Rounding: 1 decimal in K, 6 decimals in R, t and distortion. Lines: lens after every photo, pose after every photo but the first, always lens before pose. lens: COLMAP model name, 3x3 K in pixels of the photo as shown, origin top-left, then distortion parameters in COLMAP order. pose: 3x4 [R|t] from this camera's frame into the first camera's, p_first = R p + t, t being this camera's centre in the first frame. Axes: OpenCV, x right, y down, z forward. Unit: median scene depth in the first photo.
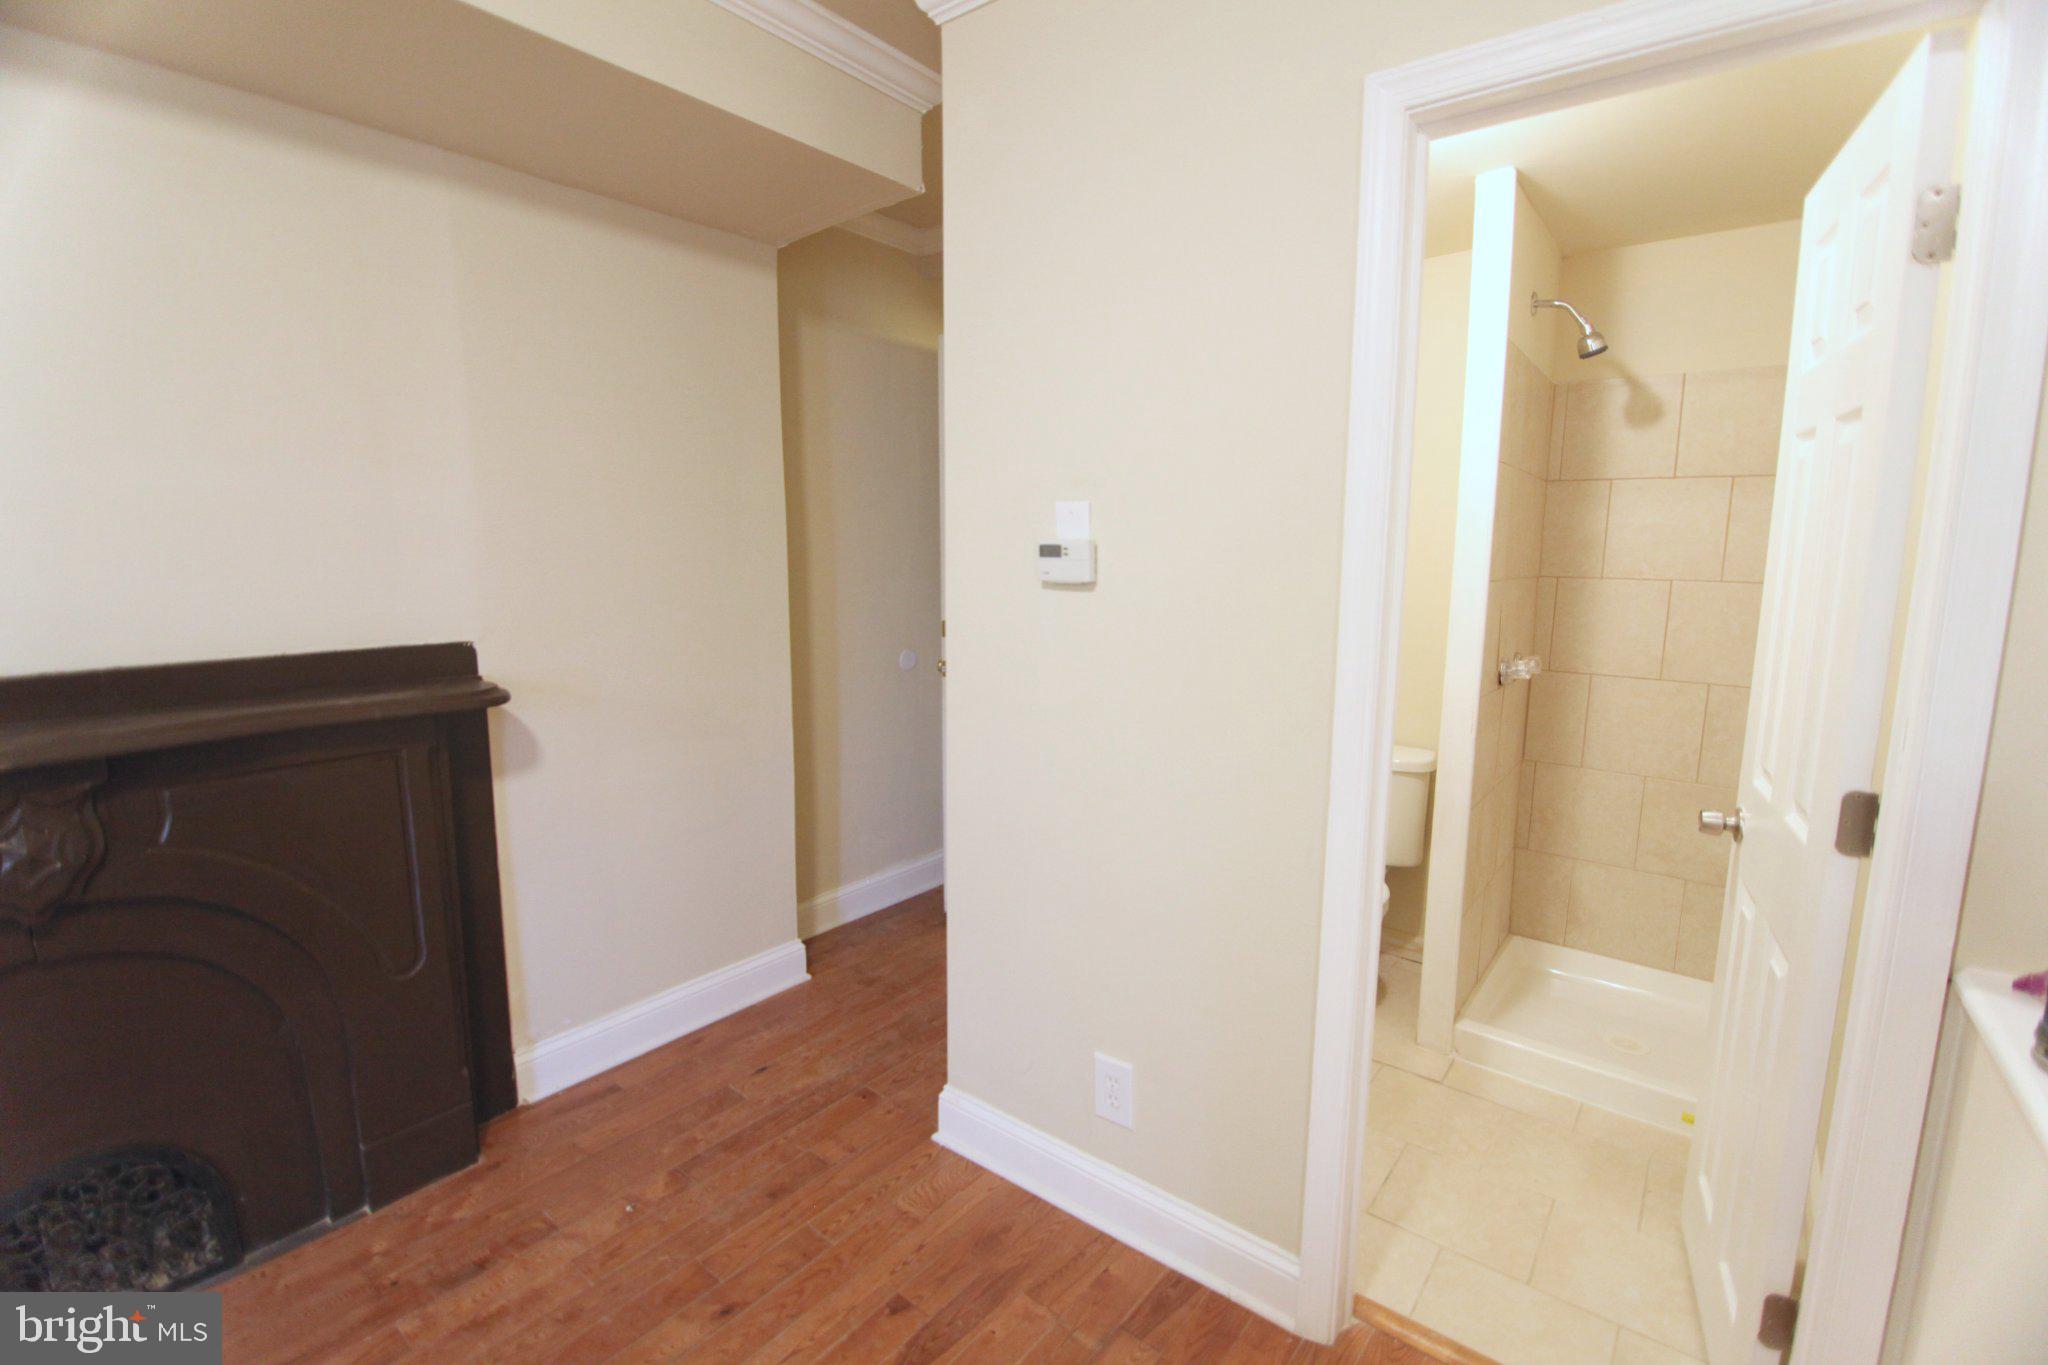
lens RADIAL K [[932.6, 0, 1016.9], [0, 932.6, 679.3], [0, 0, 1]] dist [-0.000410, -0.000361]
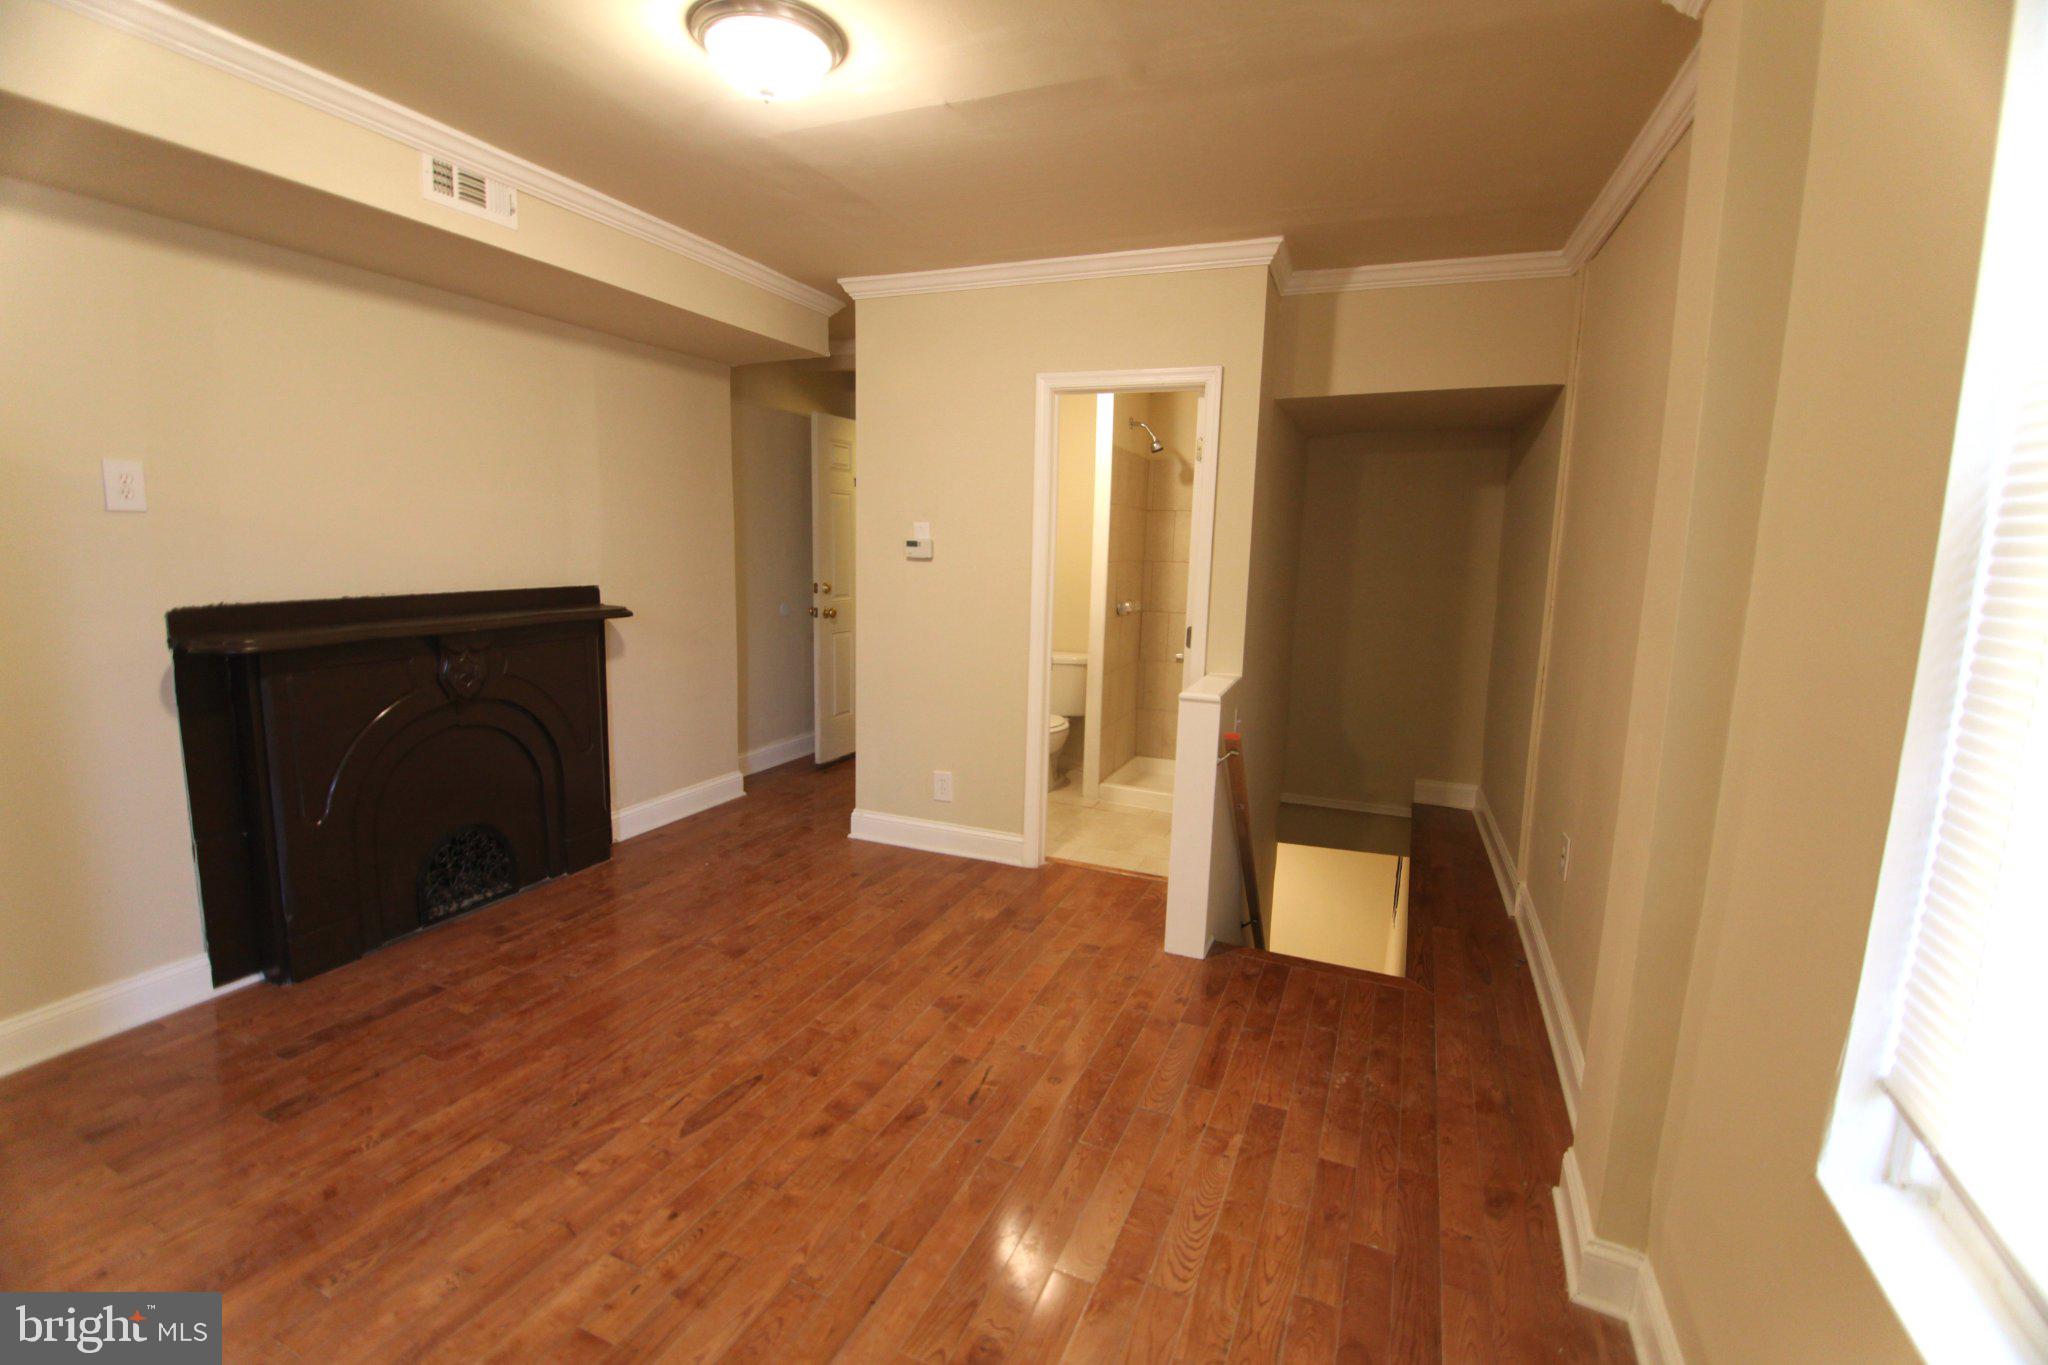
lens RADIAL K [[932.6, 0, 1016.9], [0, 932.6, 679.3], [0, 0, 1]] dist [-0.000410, -0.000361]
pose [[0.961695, -0.021093, 0.273310, -0.272558], [0.018321, 0.999752, 0.012694, 0.131879], [-0.273510, -0.007200, 0.961842, -0.985291]]
